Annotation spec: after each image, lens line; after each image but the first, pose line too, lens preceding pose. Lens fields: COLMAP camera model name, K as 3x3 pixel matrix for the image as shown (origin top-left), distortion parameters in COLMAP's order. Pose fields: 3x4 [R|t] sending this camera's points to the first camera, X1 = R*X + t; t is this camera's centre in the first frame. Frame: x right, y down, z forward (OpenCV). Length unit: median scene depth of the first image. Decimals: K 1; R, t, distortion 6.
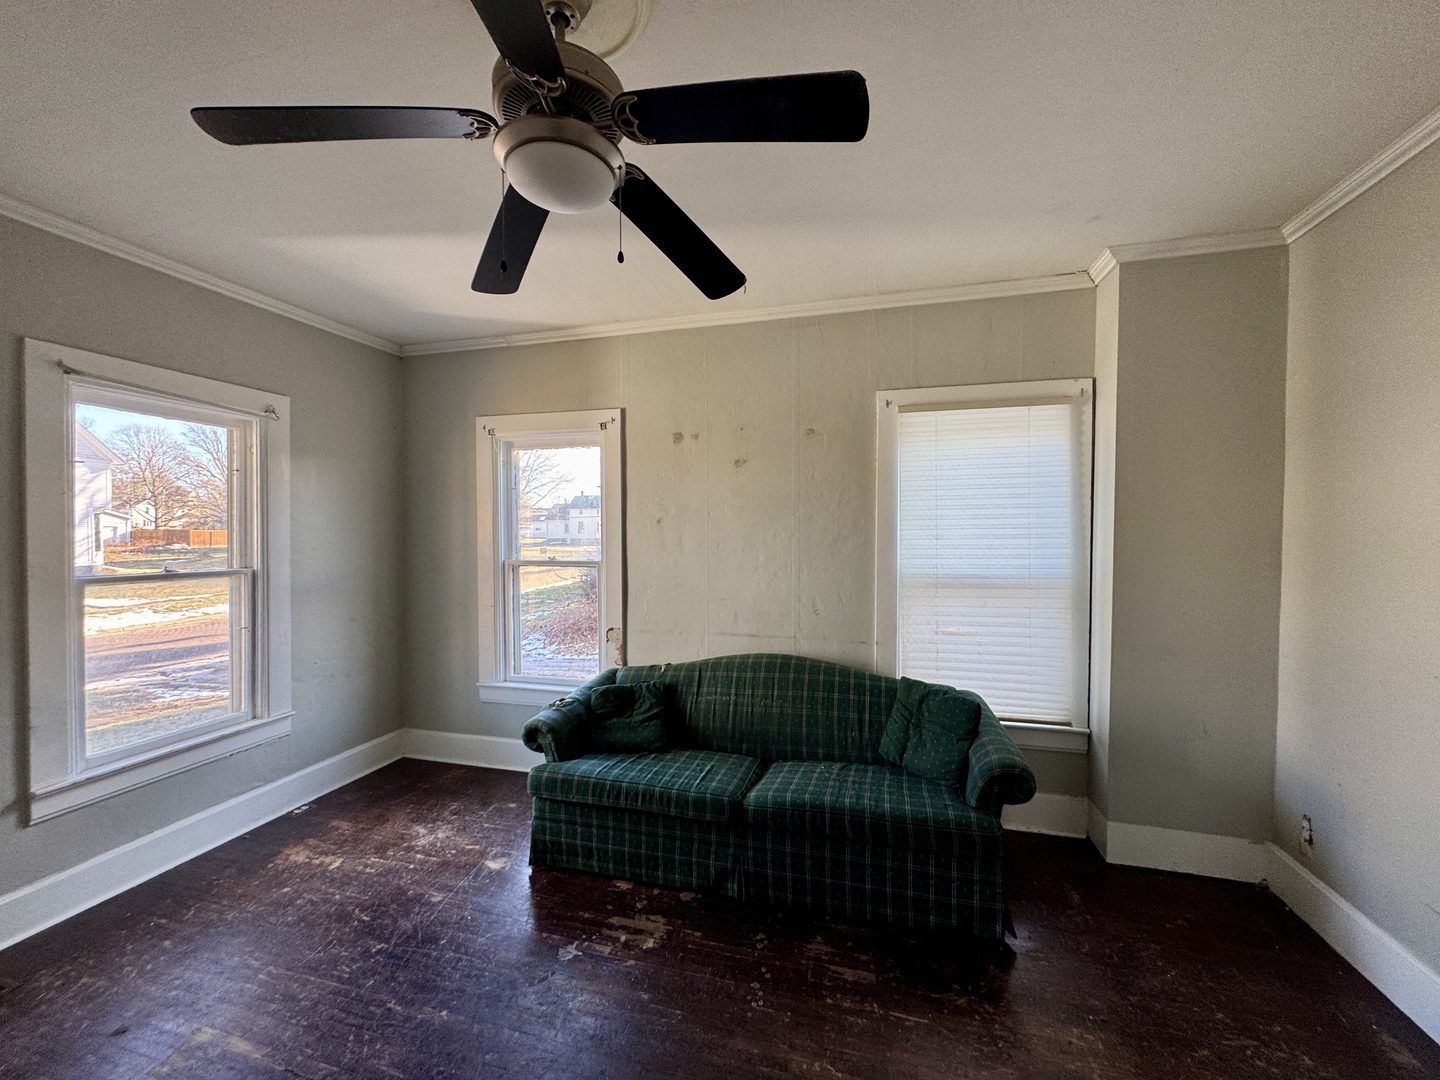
lens RADIAL K [[575.3, 0, 720.0], [0, 575.3, 540.0], [0, 0, 1]] dist [-0.001075, -0.000333]
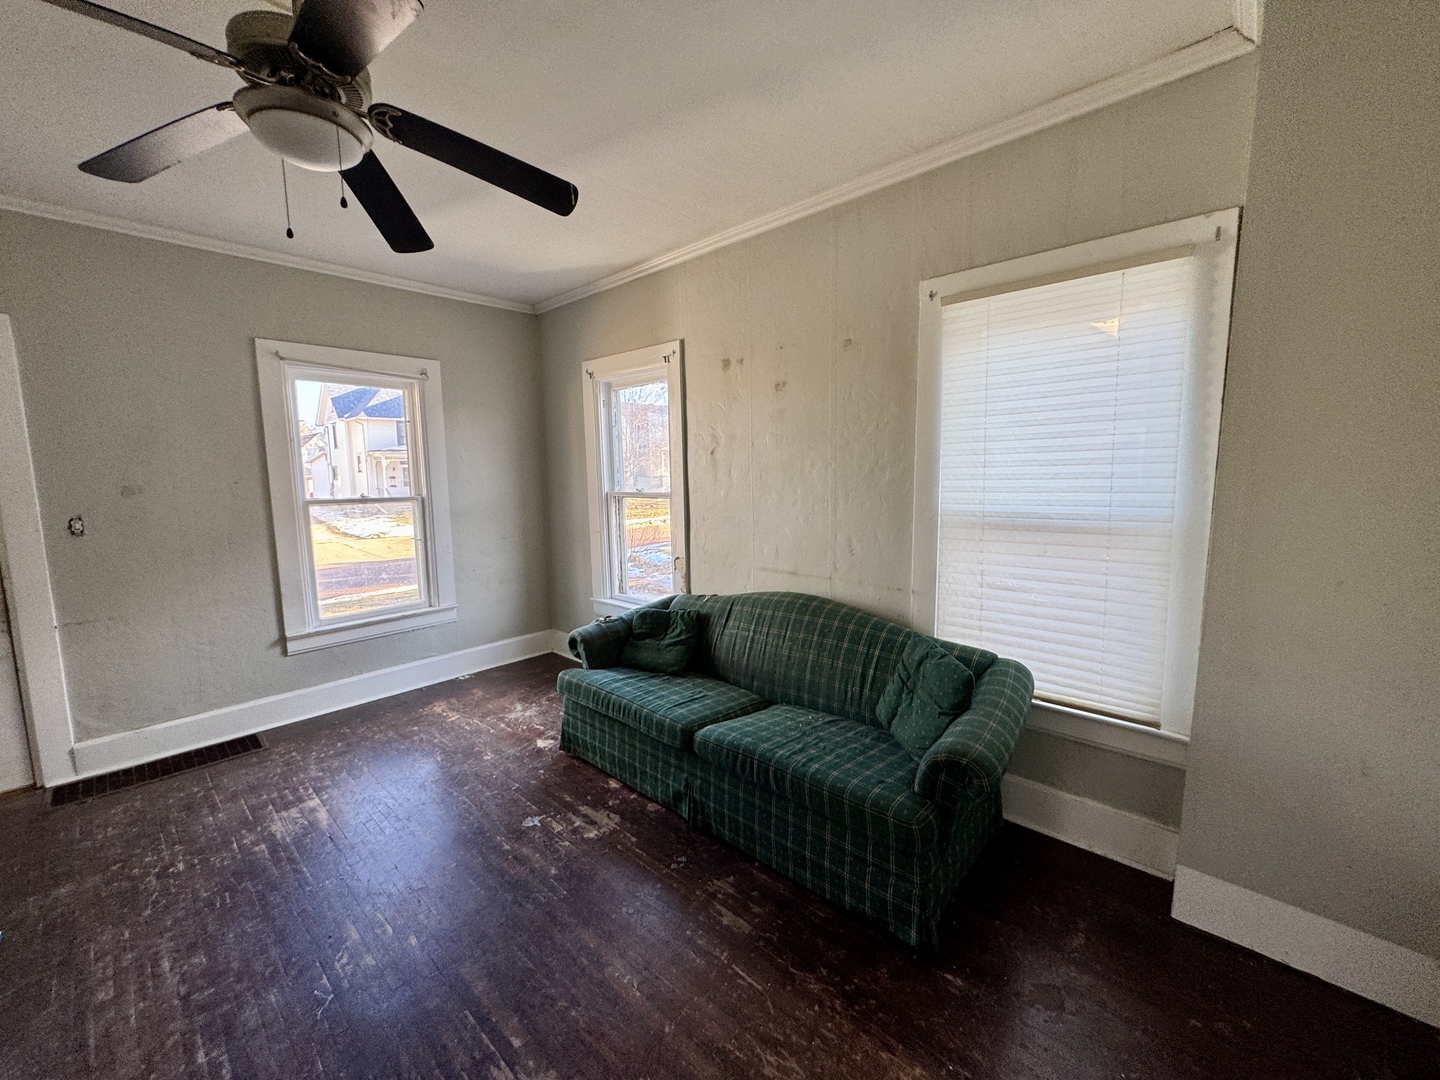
lens RADIAL K [[575.3, 0, 720.0], [0, 575.3, 540.0], [0, 0, 1]] dist [-0.001075, -0.000333]
pose [[0.887282, 0.045407, -0.458986, 0.426819], [0.005358, 0.994060, 0.108700, 0.010479], [0.461195, -0.098907, 0.881769, 0.136931]]
